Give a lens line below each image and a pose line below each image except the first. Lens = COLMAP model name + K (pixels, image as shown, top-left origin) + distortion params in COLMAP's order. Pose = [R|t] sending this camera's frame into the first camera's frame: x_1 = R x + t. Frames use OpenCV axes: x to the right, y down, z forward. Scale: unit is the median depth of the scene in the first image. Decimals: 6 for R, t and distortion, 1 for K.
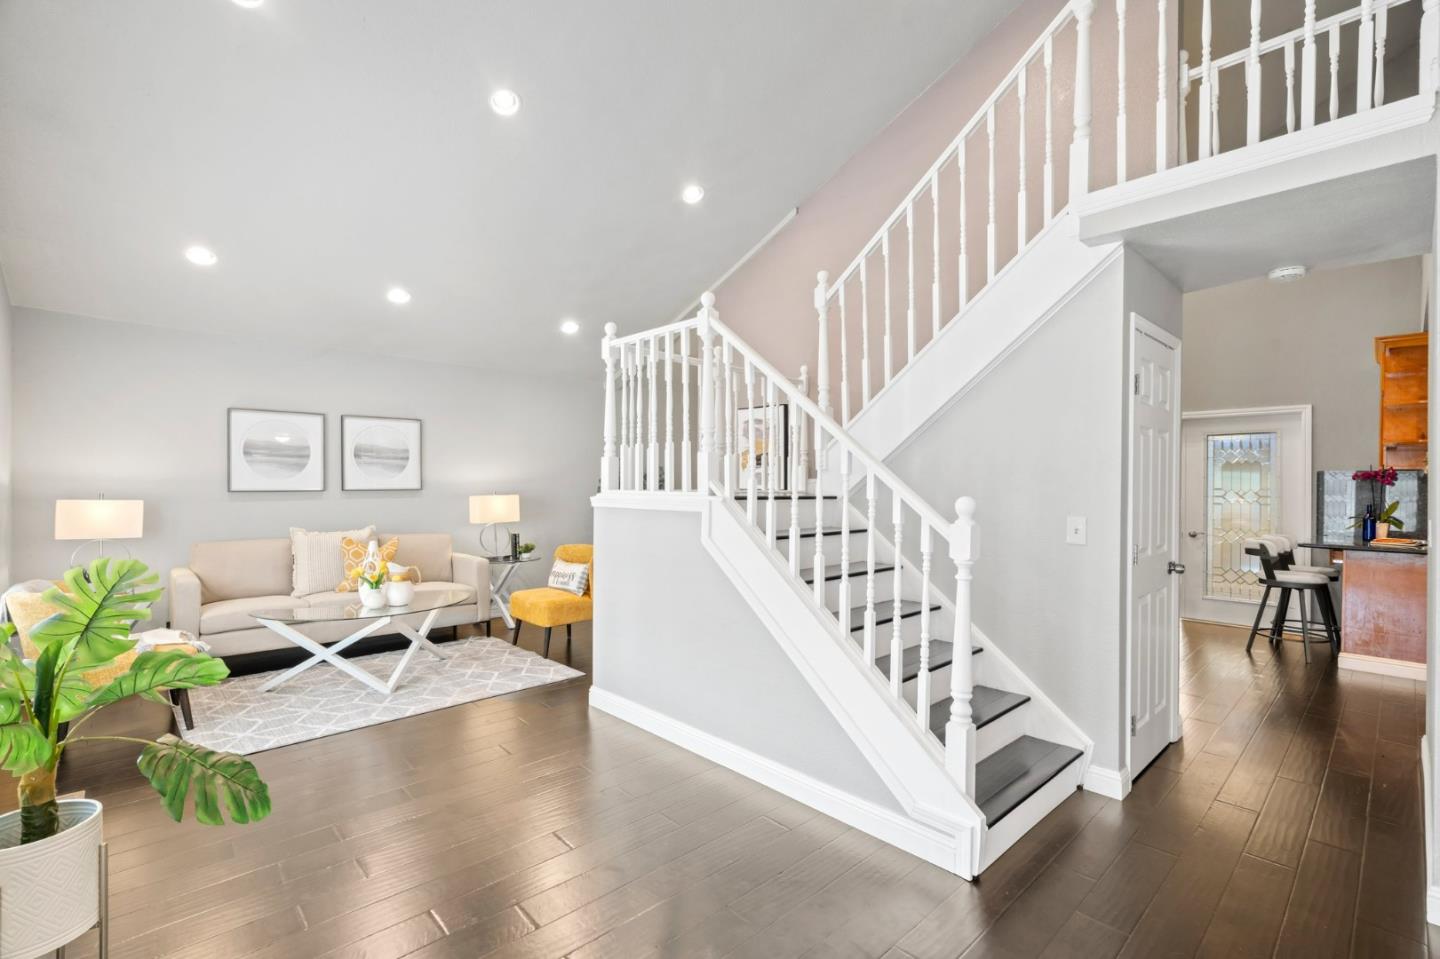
lens RADIAL K [[656.2, 0, 716.5], [0, 656.2, 489.2], [0, 0, 1]] dist [-0.003483, 0.001363]
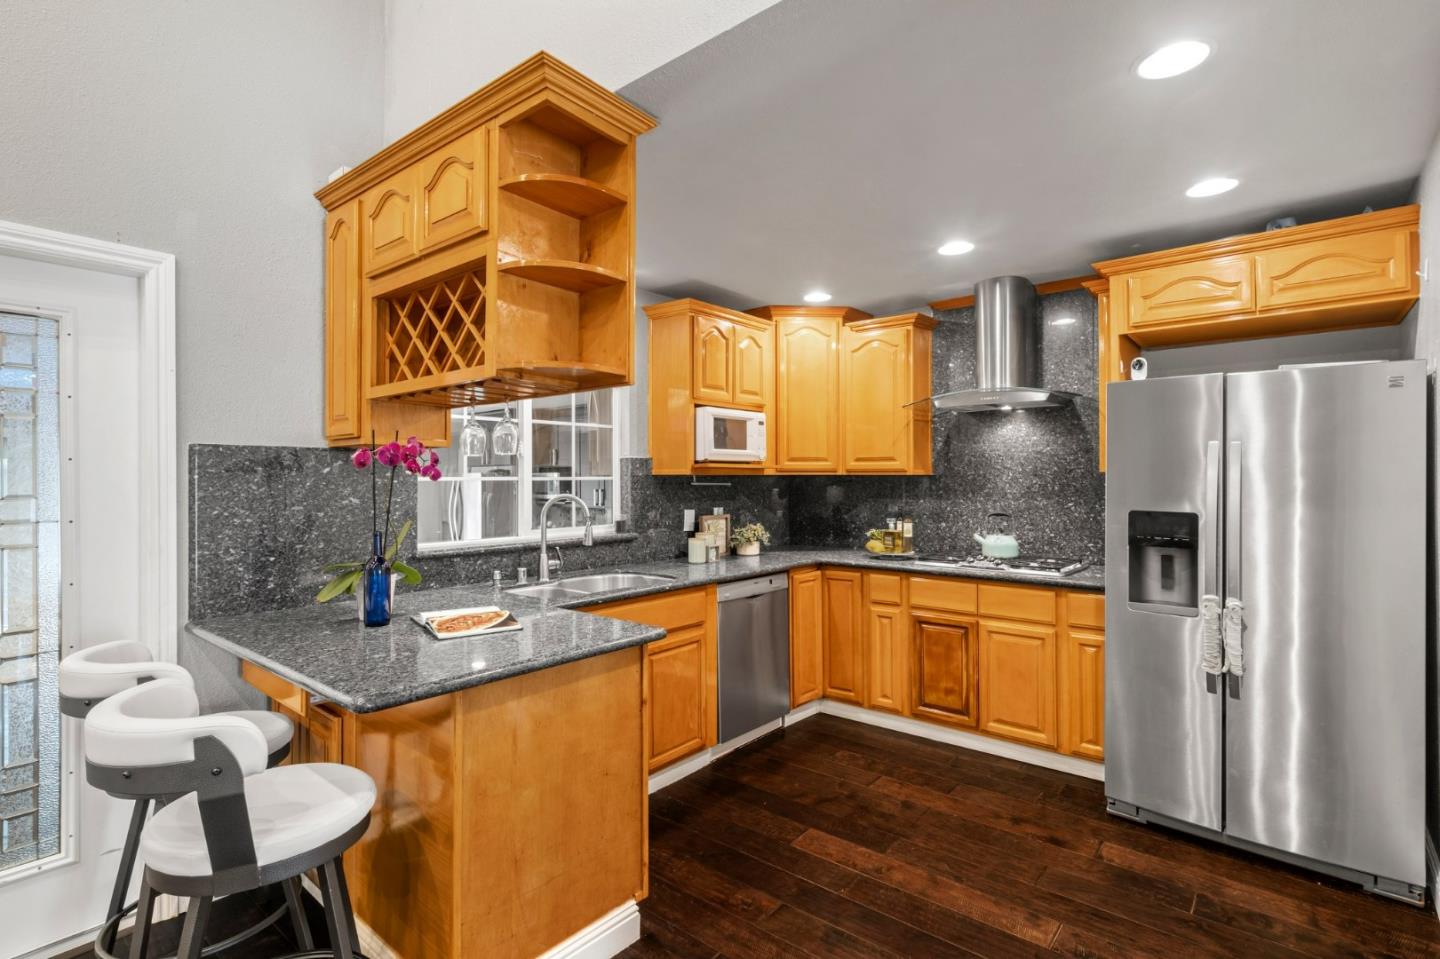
lens RADIAL K [[685.1, 0, 724.6], [0, 685.1, 473.4], [0, 0, 1]] dist [0.000744, 0.000084]
pose [[-0.131331, 0.004146, 0.991330, 0.561171], [0.011198, 0.999934, -0.002698, -0.008222], [-0.991275, 0.010746, -0.131368, 0.842408]]
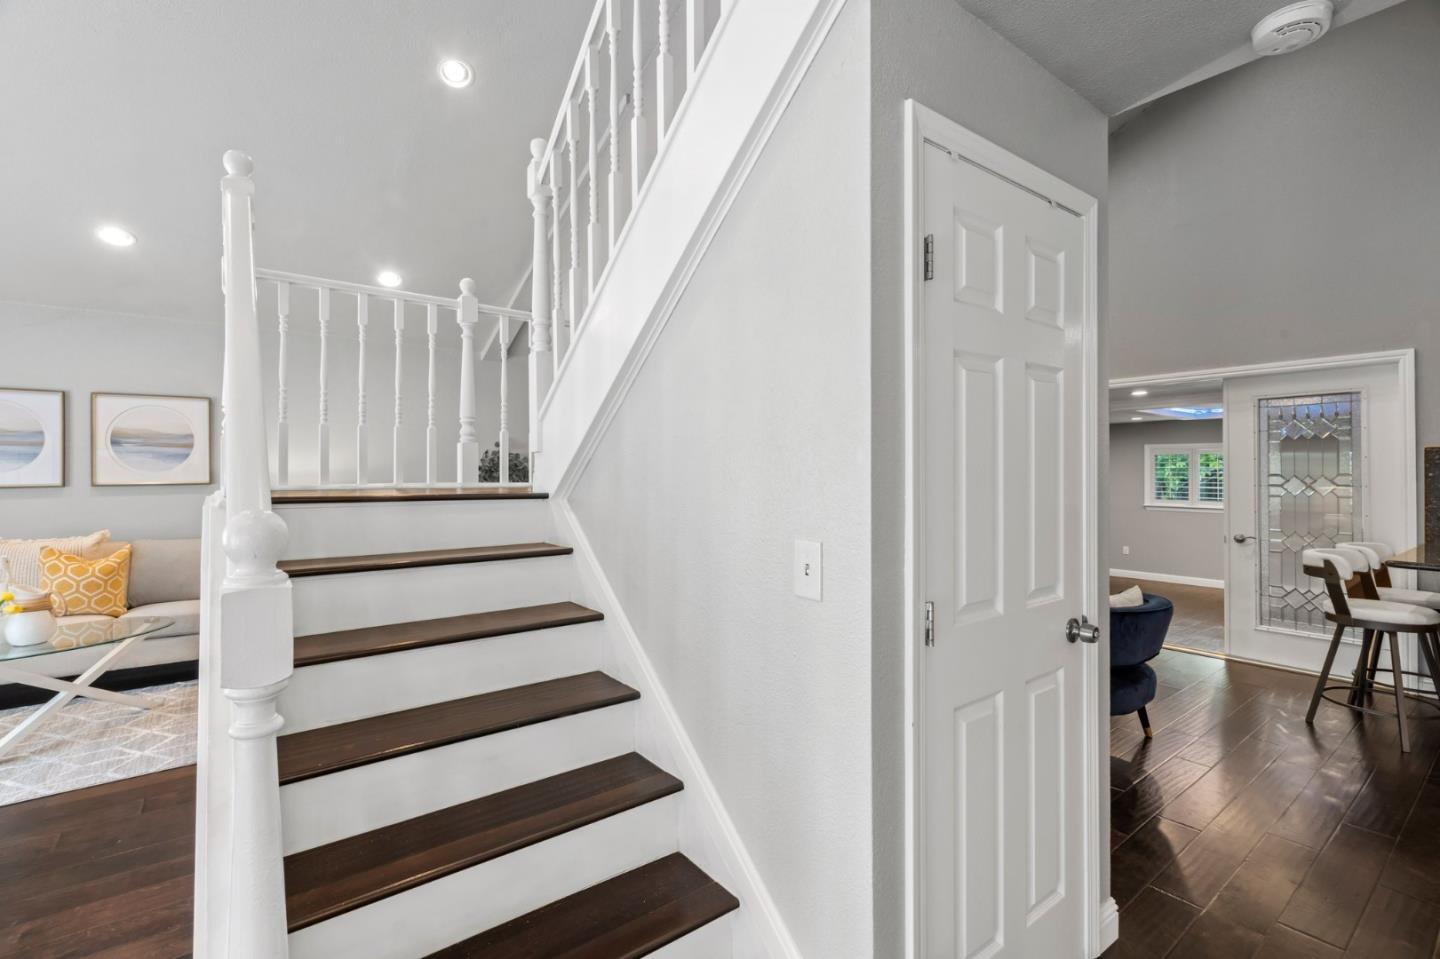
lens RADIAL K [[656.2, 0, 726.3], [0, 656.2, 470.8], [0, 0, 1]] dist [-0.003483, 0.001363]
pose [[0.994909, -0.008565, -0.100411, 0.305063], [0.007625, 0.999924, -0.009736, -0.002886], [0.100487, 0.008920, 0.994898, 0.292912]]
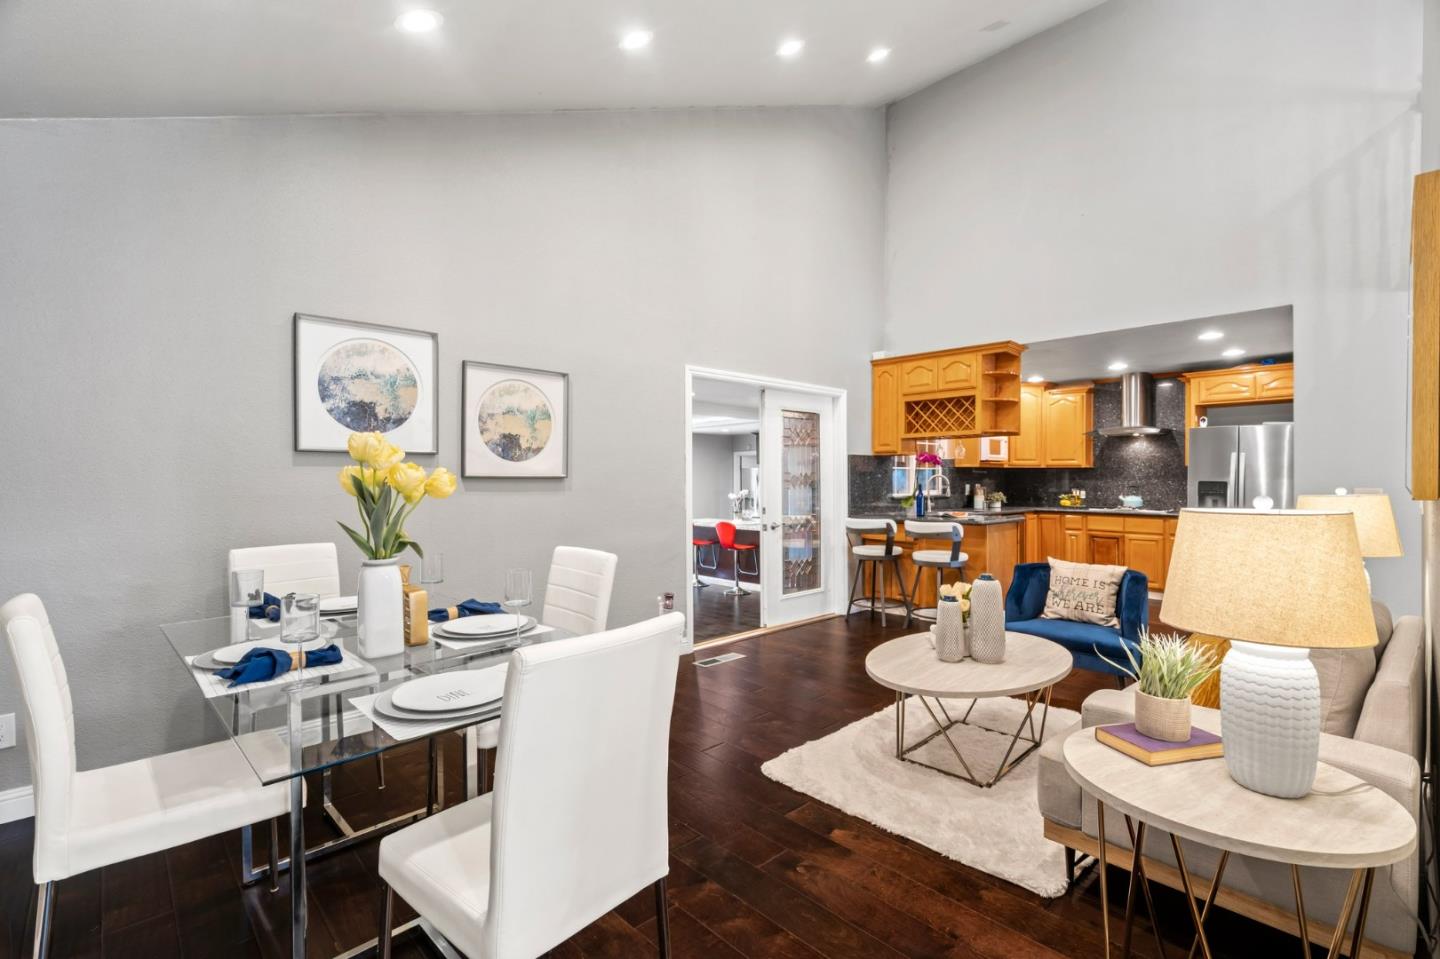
lens RADIAL K [[656.2, 0, 715.9], [0, 656.2, 475.5], [0, 0, 1]] dist [-0.003483, 0.001363]
pose [[-0.013465, -0.005367, 0.999895, -0.137201], [0.009039, 0.999944, 0.005489, -0.003808], [-0.999868, 0.009112, -0.013416, 1.358987]]
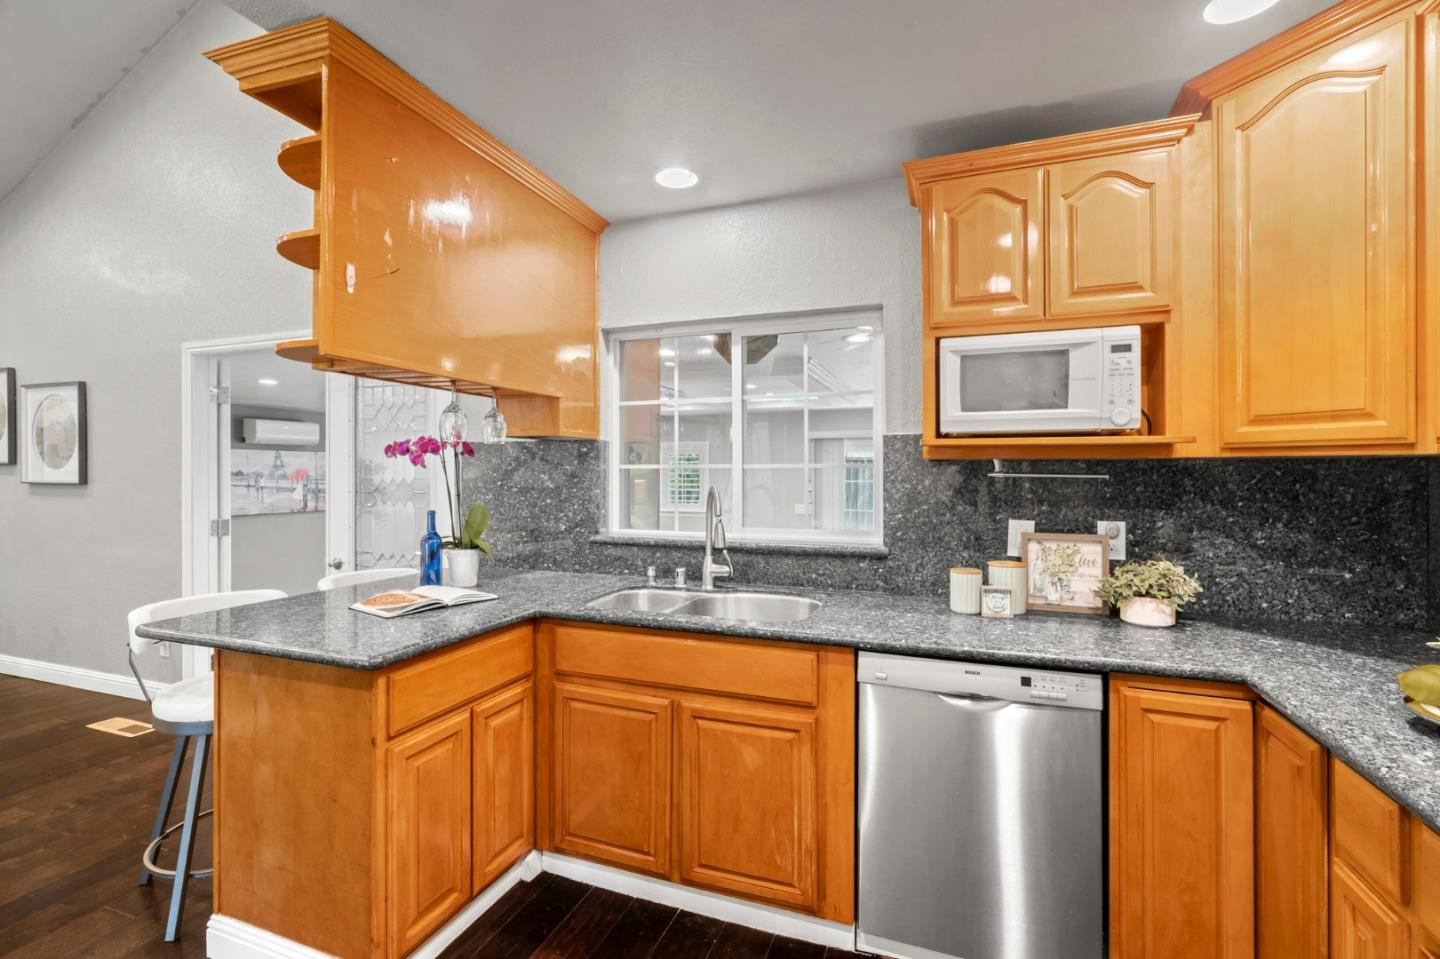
lens RADIAL K [[656.2, 0, 722.6], [0, 656.2, 476.6], [0, 0, 1]] dist [-0.003483, 0.001363]
pose [[0.889994, -0.008514, 0.455894, 0.955695], [0.006989, 0.999963, 0.005031, -0.001564], [-0.455920, -0.001292, 0.890020, 0.502759]]
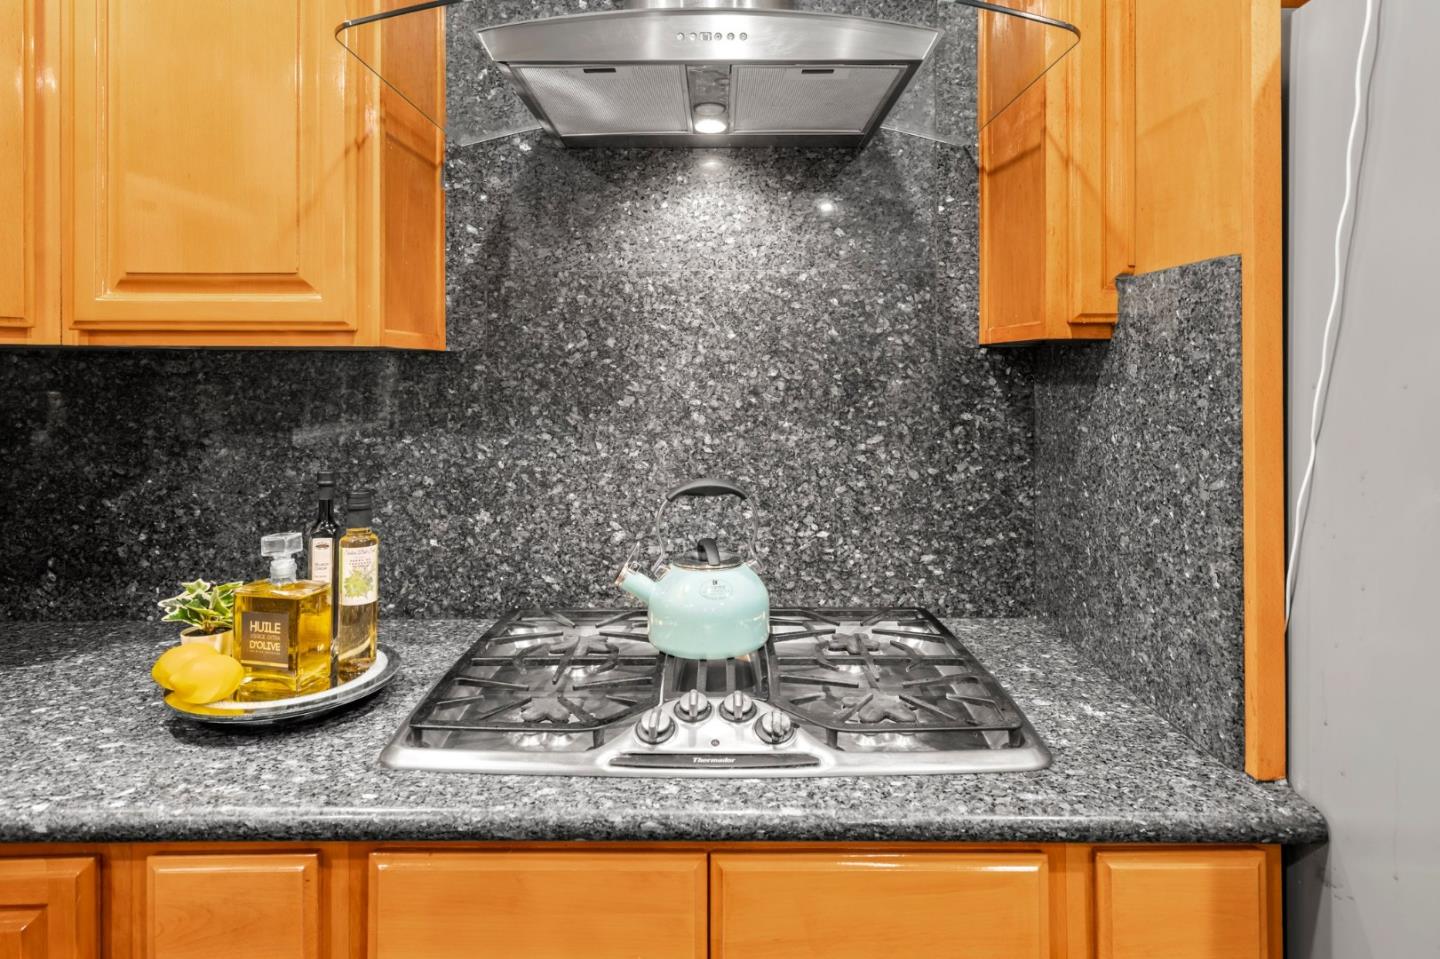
lens RADIAL K [[818.6, 0, 726.4], [0, 818.6, 360.2], [0, 0, 1]] dist [0.002736, 0.000775]
pose [[-0.735115, 0.004886, 0.677924, 1.042932], [0.006030, 0.999982, -0.000668, -0.002079], [-0.677915, 0.003597, -0.735131, 0.645617]]
